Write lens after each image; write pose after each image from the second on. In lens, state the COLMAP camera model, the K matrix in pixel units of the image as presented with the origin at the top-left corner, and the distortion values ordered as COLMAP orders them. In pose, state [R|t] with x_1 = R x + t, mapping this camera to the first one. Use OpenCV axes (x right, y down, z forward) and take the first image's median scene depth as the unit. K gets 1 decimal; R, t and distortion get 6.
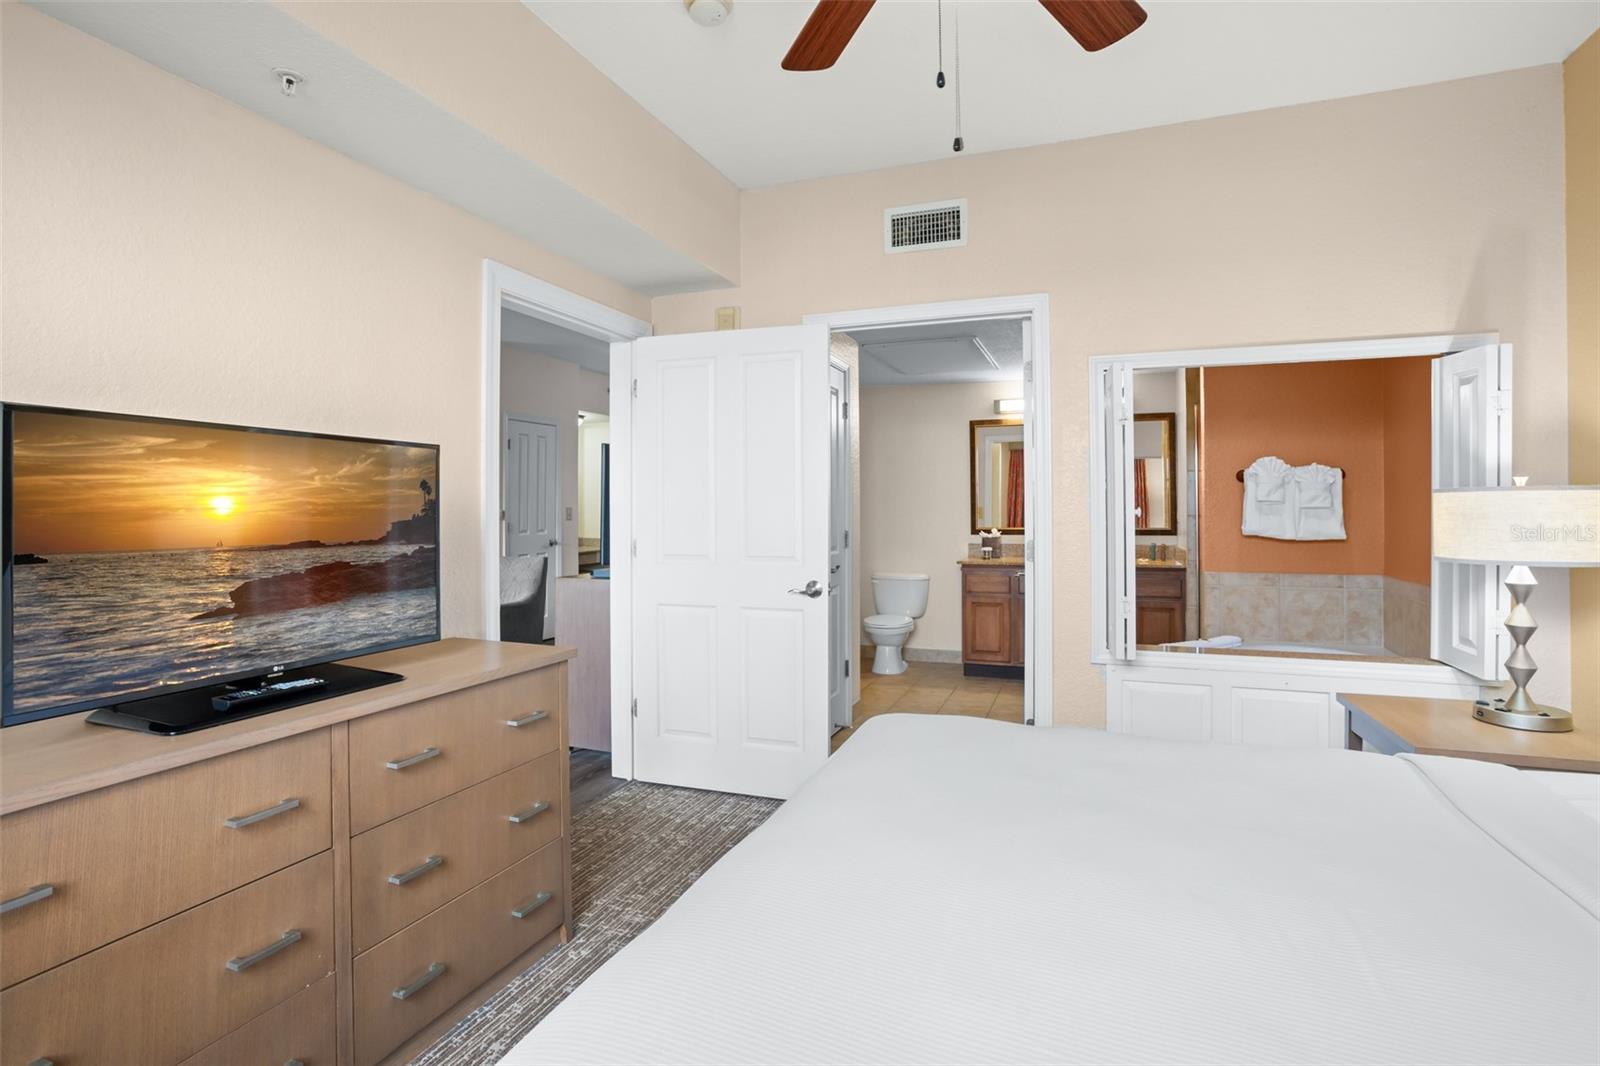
lens RADIAL K [[773.8, 0, 782.9], [0, 773.8, 514.1], [0, 0, 1]] dist [-0.033924, 0.000428]
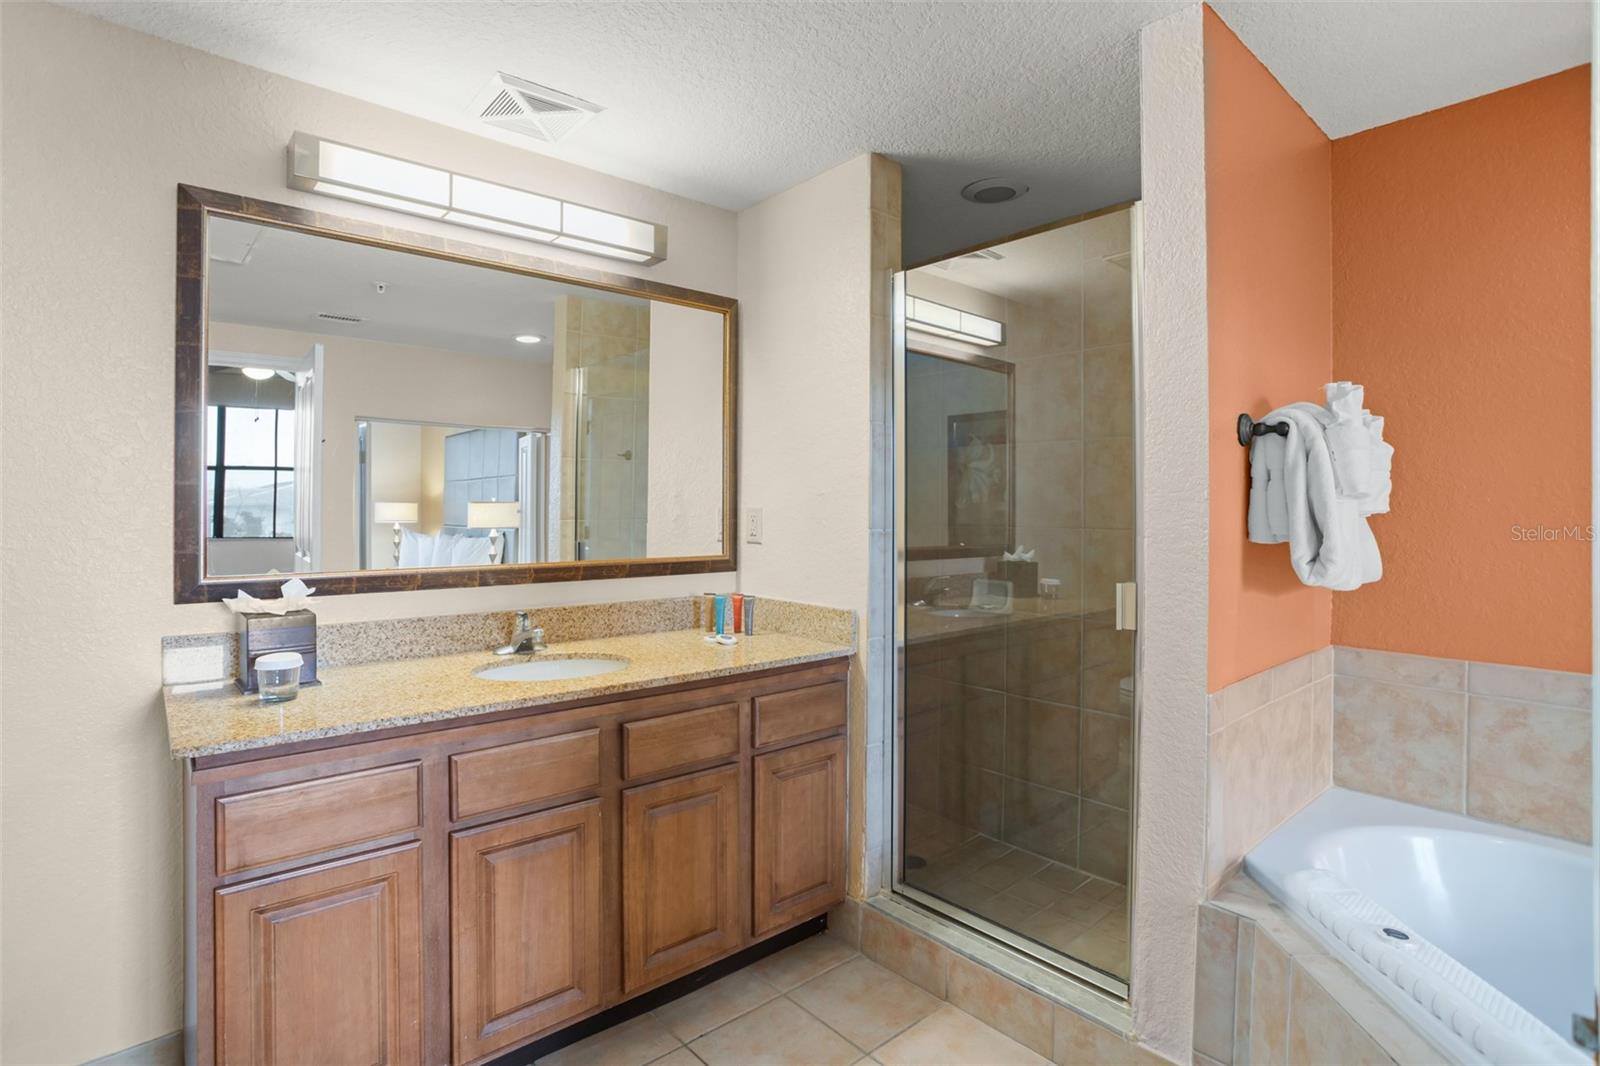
lens RADIAL K [[773.8, 0, 782.9], [0, 773.8, 514.1], [0, 0, 1]] dist [-0.033924, 0.000428]
pose [[0.468283, 0.004699, 0.883566, 0.113143], [0.002157, 0.999977, -0.006461, -0.002948], [-0.883576, 0.004932, 0.468262, 0.714911]]
